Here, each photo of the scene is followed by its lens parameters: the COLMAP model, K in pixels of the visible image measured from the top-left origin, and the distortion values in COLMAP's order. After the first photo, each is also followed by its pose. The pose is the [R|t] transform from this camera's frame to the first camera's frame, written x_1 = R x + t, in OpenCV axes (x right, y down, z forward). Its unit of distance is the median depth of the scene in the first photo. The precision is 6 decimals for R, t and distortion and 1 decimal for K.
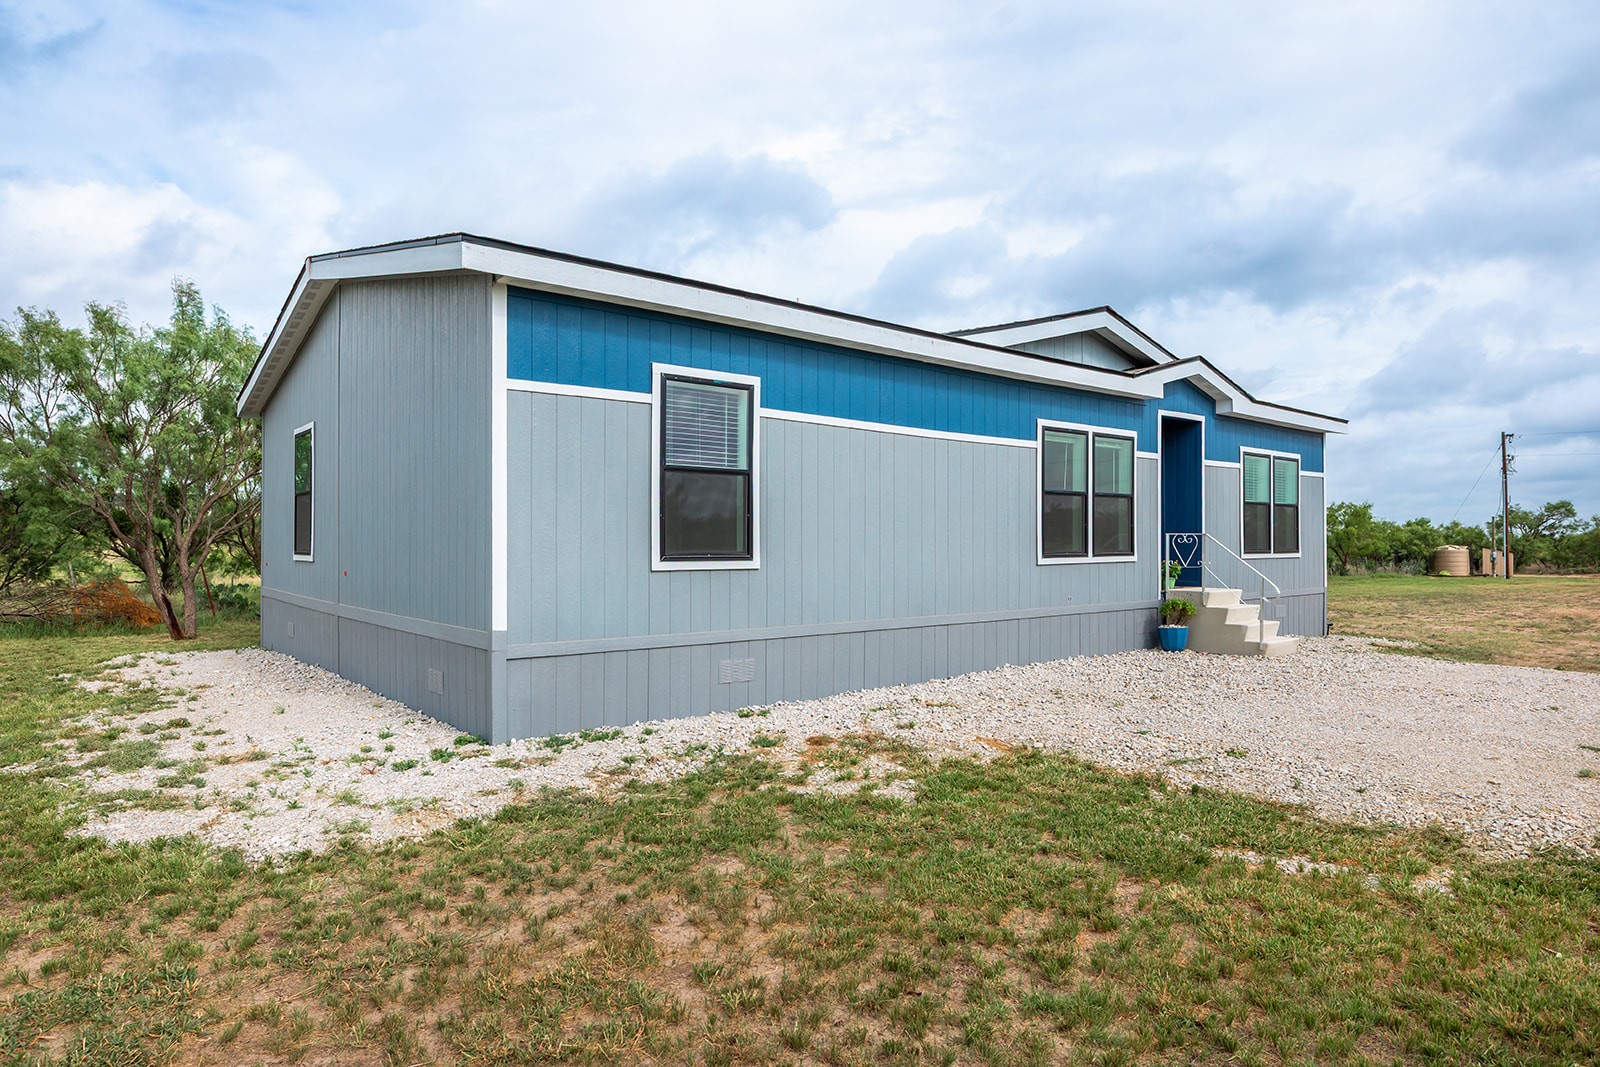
lens RADIAL K [[953.4, 0, 810.1], [0, 953.4, 538.3], [0, 0, 1]] dist [-0.039144, 0.003228]
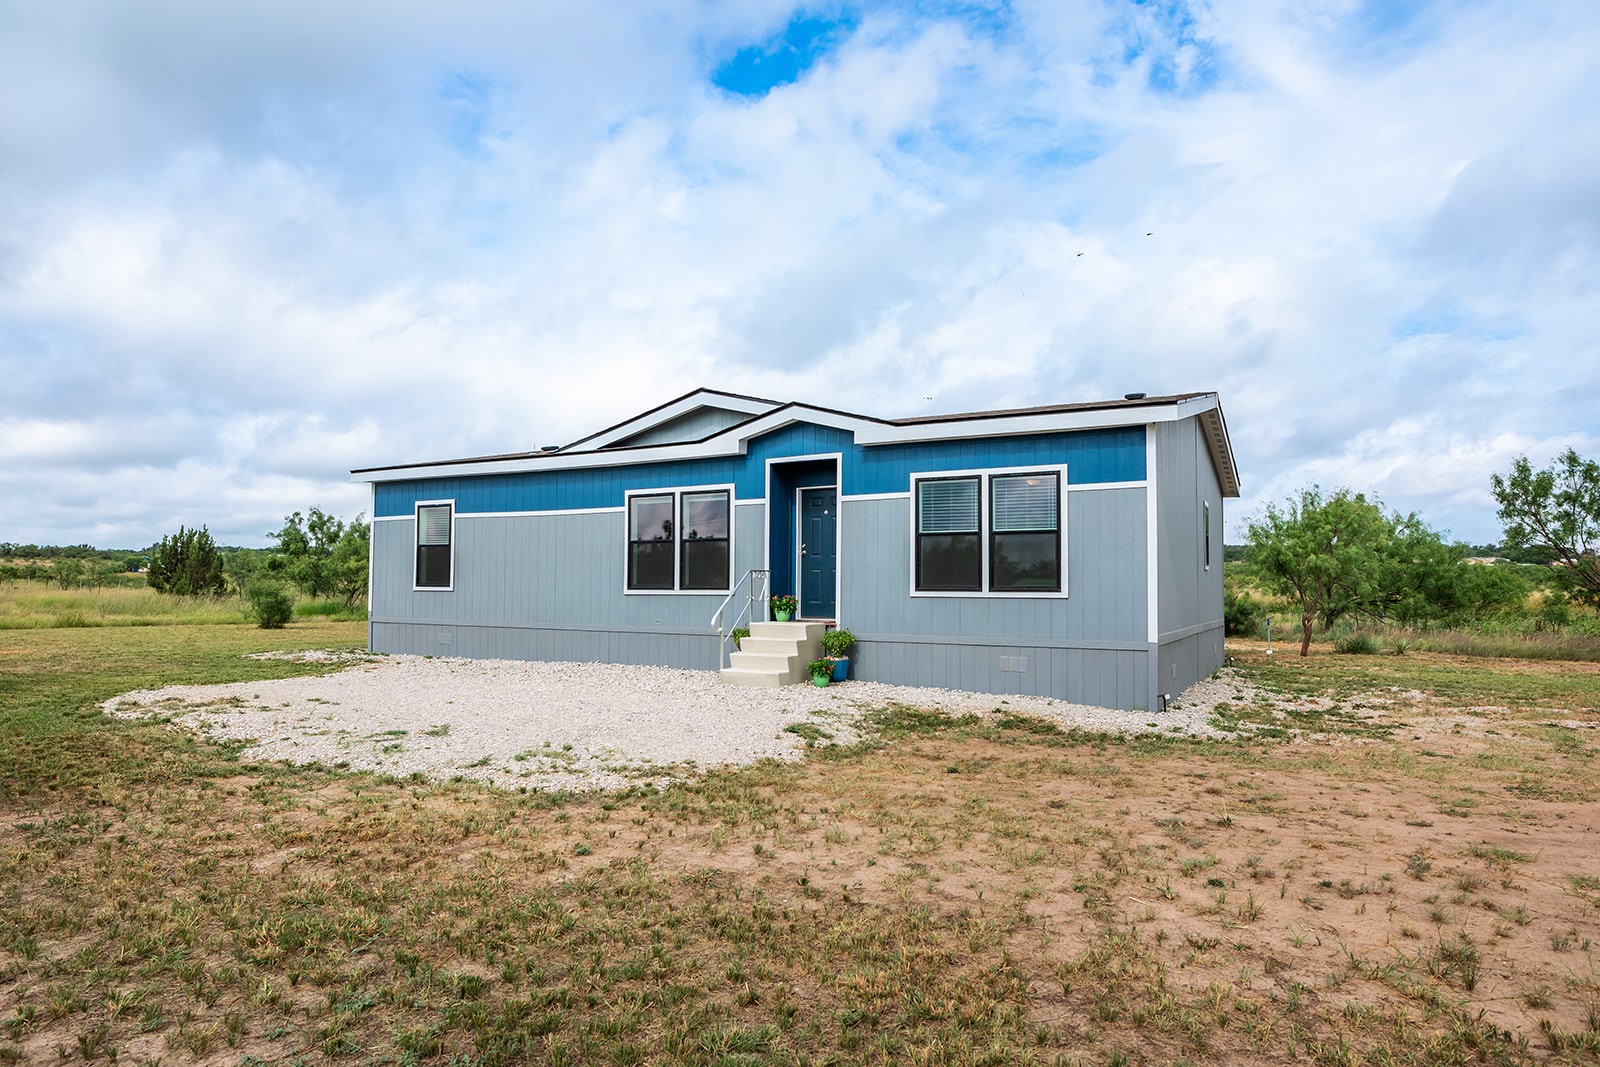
lens RADIAL K [[953.4, 0, 806.5], [0, 953.4, 535.8], [0, 0, 1]] dist [-0.039144, 0.003228]
pose [[0.368286, -0.040748, -0.928819, 1.581653], [0.007120, 0.999133, -0.041009, 0.001154], [0.929685, 0.008490, 0.368257, 0.700752]]
